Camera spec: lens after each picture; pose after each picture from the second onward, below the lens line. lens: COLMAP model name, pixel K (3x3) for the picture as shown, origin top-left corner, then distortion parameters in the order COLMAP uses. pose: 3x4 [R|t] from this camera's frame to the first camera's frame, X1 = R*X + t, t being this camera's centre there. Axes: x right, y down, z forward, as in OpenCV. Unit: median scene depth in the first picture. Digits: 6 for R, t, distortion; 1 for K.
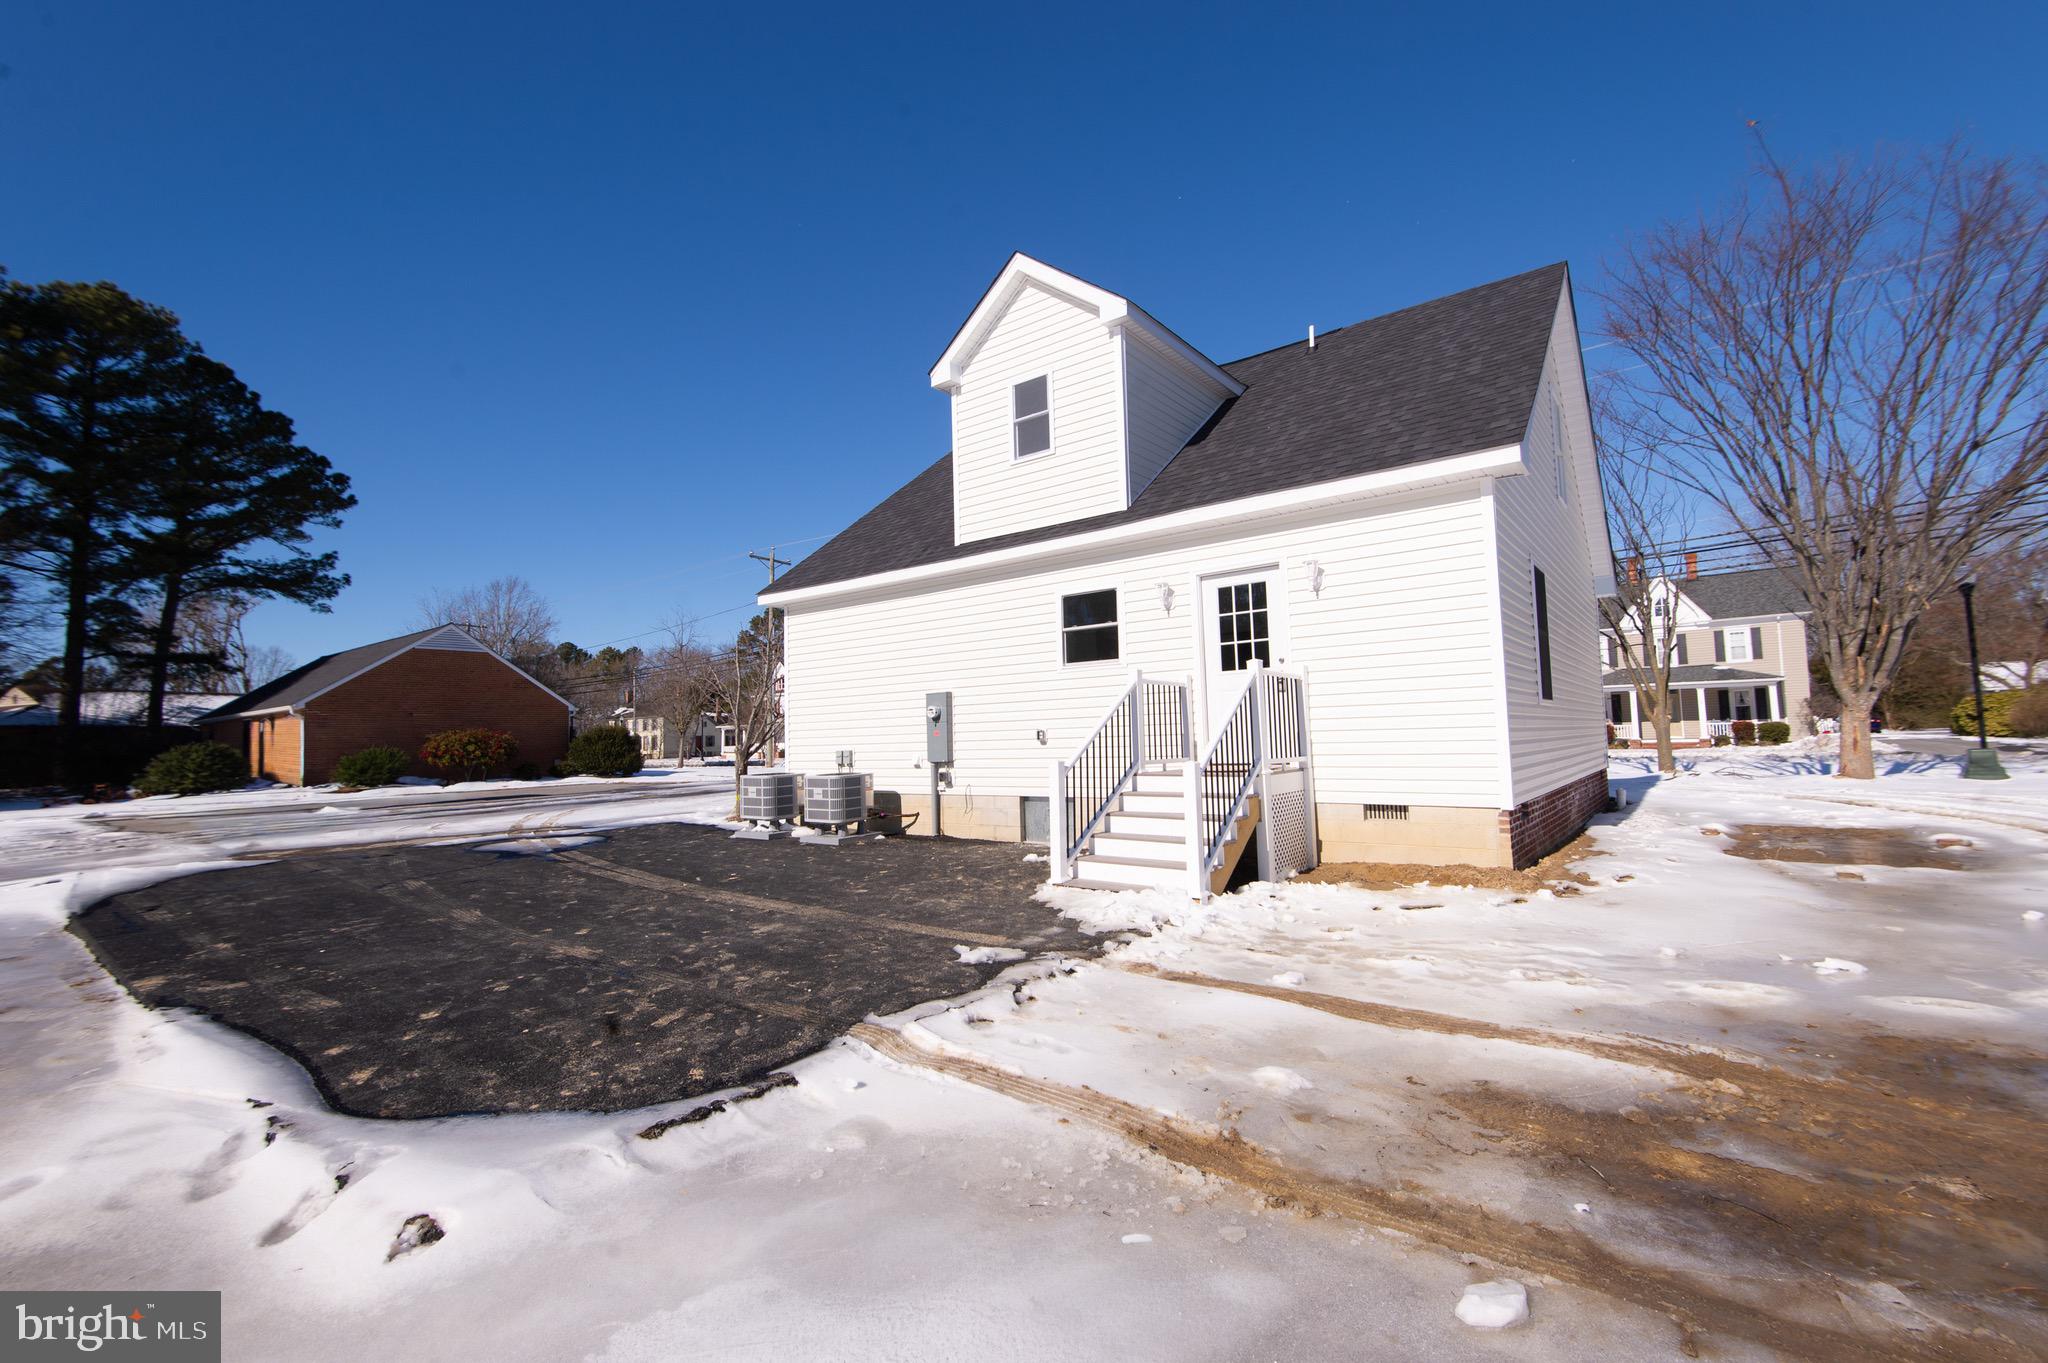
lens RADIAL K [[906.3, 0, 1022.0], [0, 906.3, 673.7], [0, 0, 1]] dist [0.024941, -0.013666]
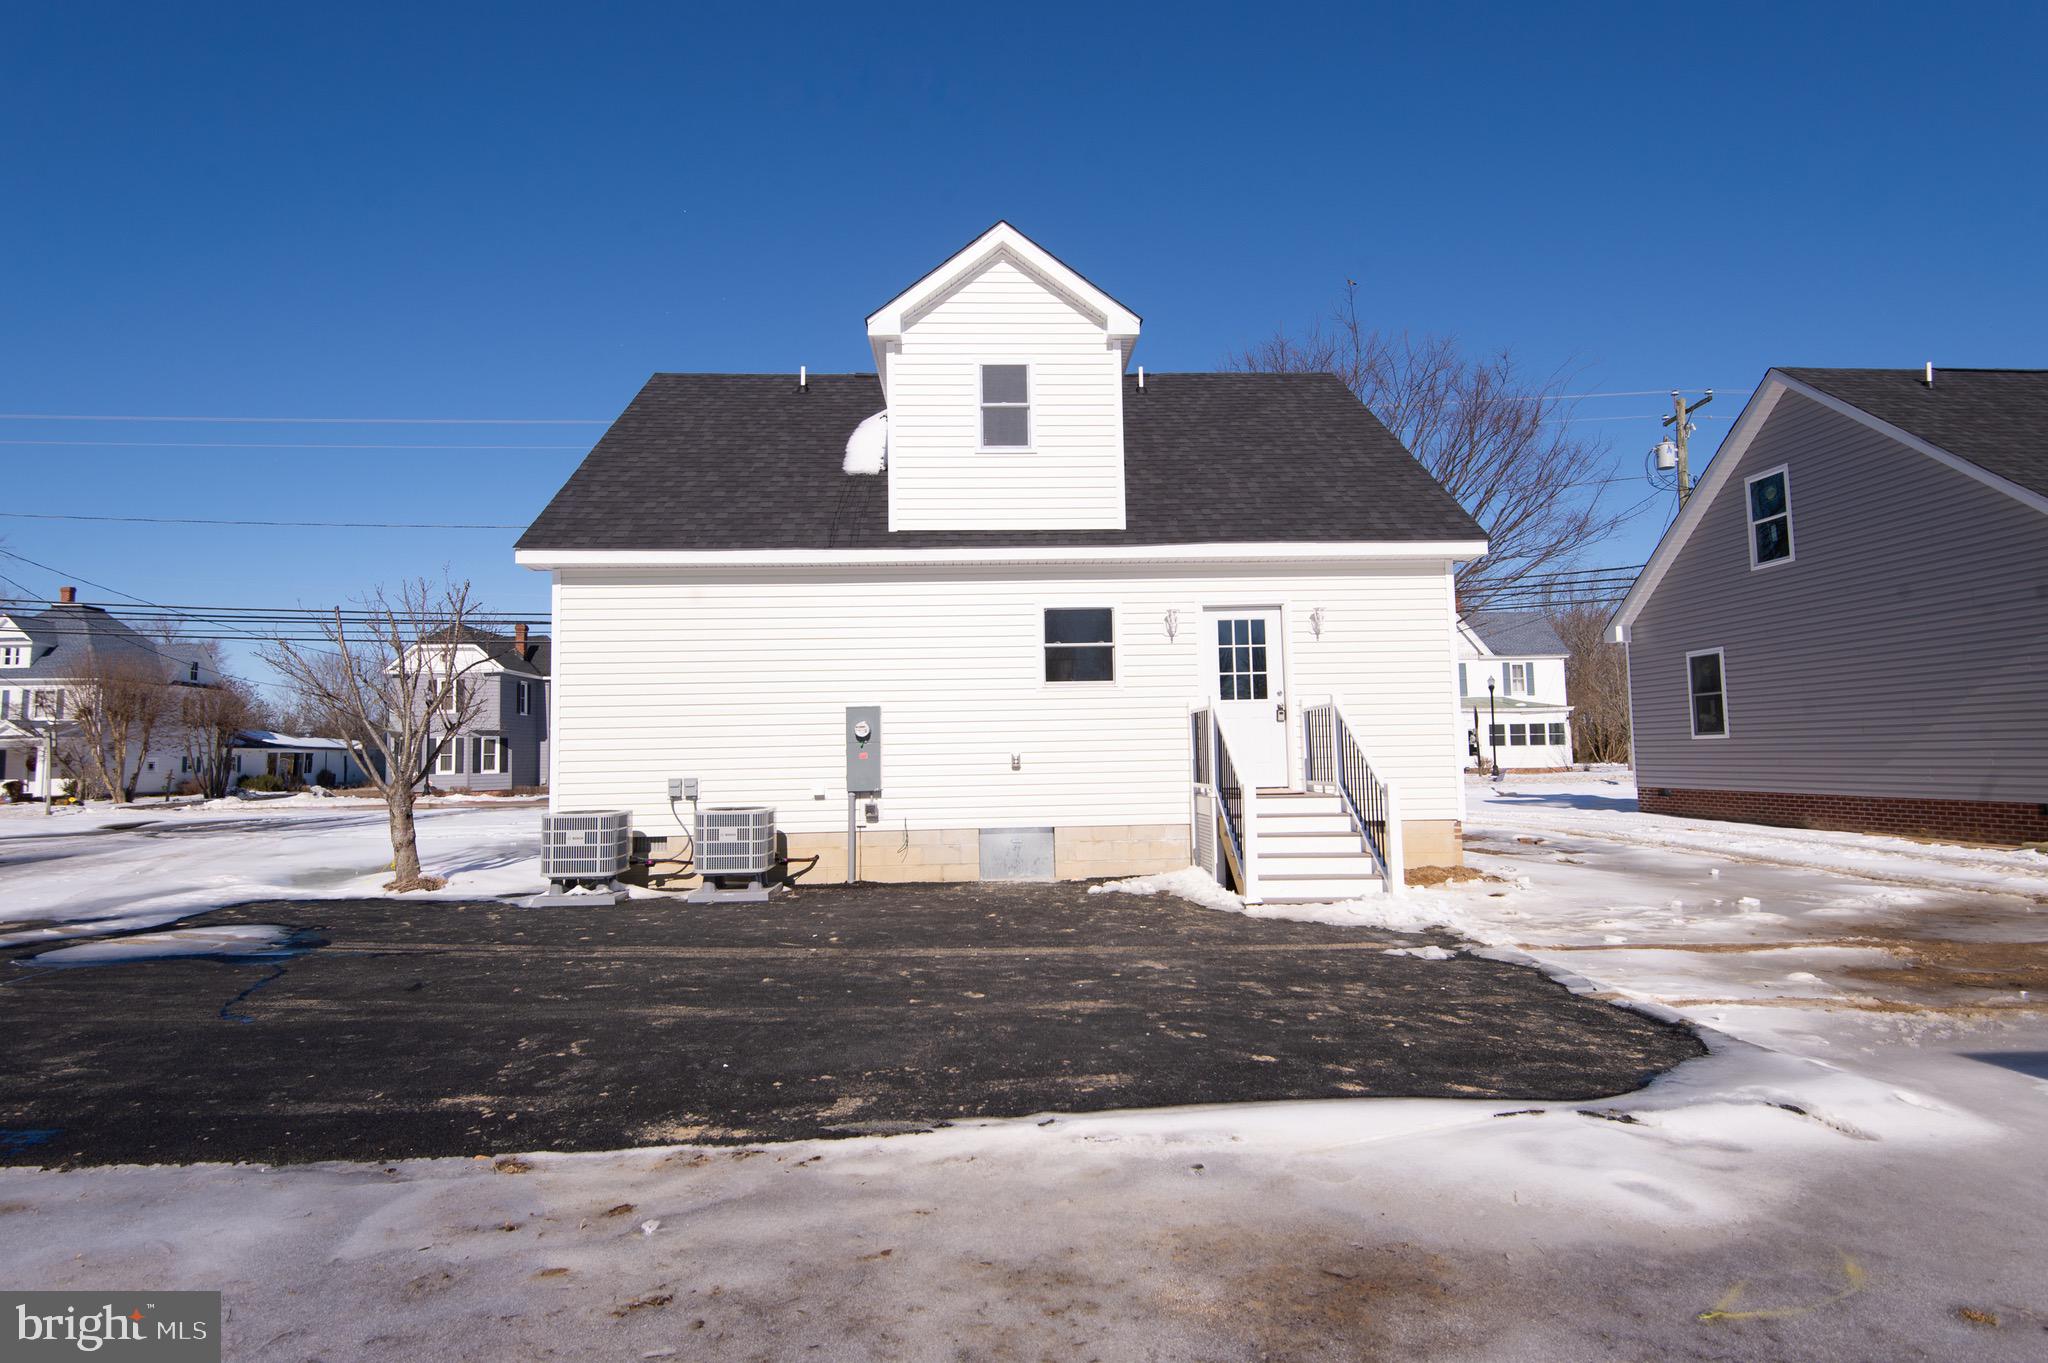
lens RADIAL K [[1104.9, 0, 1038.7], [0, 1104.9, 676.6], [0, 0, 1]] dist [0.008745, -0.002873]
pose [[0.746151, 0.065102, 0.662587, -0.704193], [-0.049830, 0.997877, -0.041931, 0.030992], [-0.663910, -0.001730, 0.747811, 0.165545]]
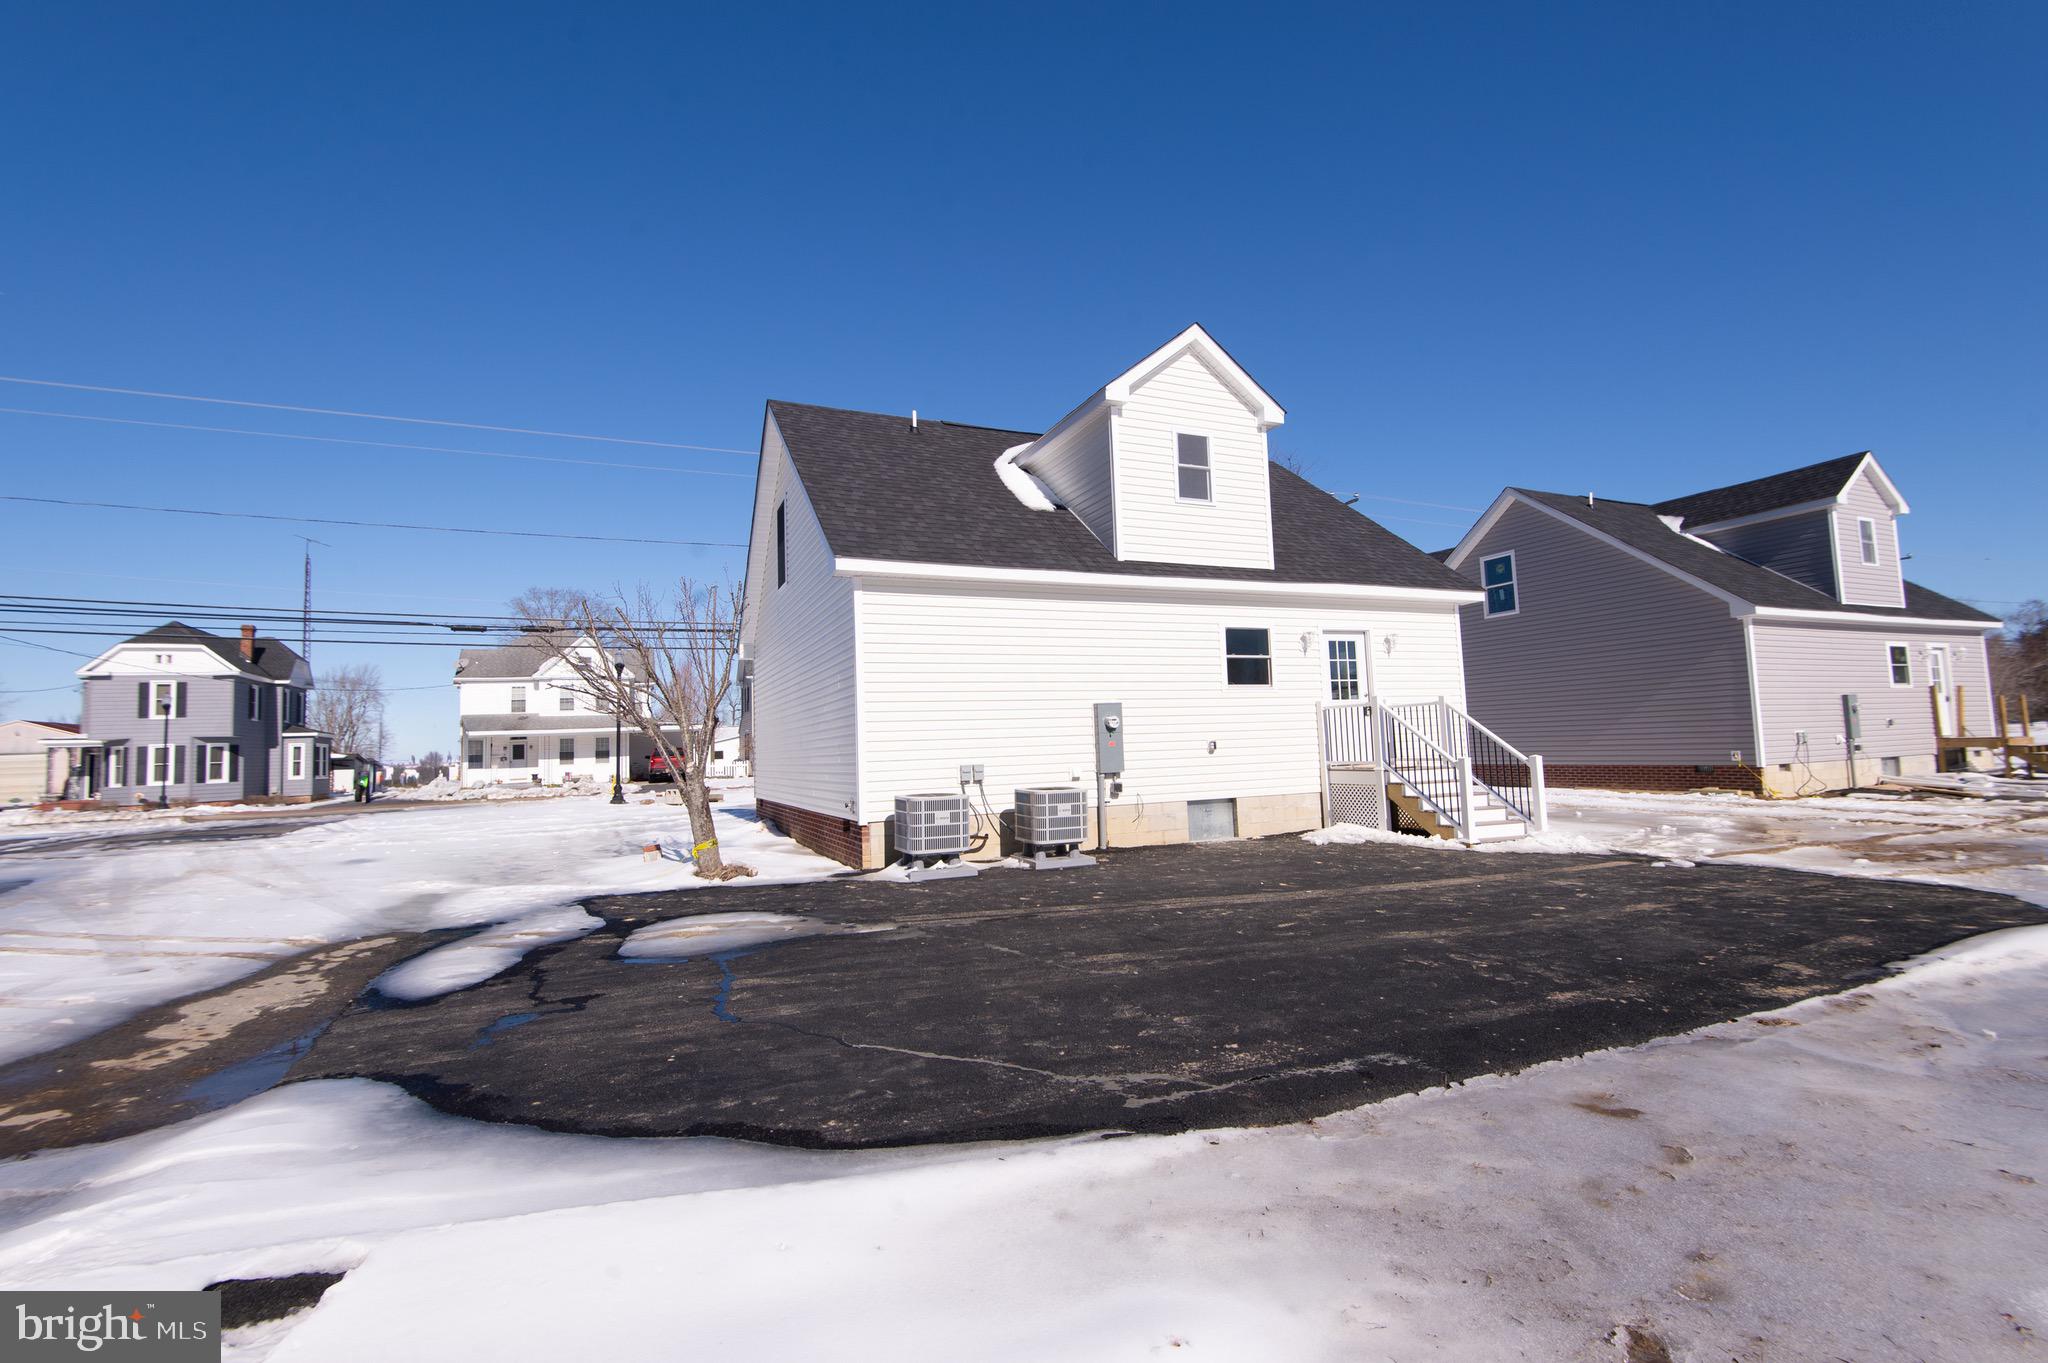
lens RADIAL K [[906.3, 0, 1058.4], [0, 906.3, 676.5], [0, 0, 1]] dist [0.024941, -0.013666]
pose [[0.451350, 0.083604, 0.888422, -1.110833], [-0.040706, 0.996494, -0.073094, 0.074211], [-0.891418, -0.003173, 0.453171, 0.661827]]
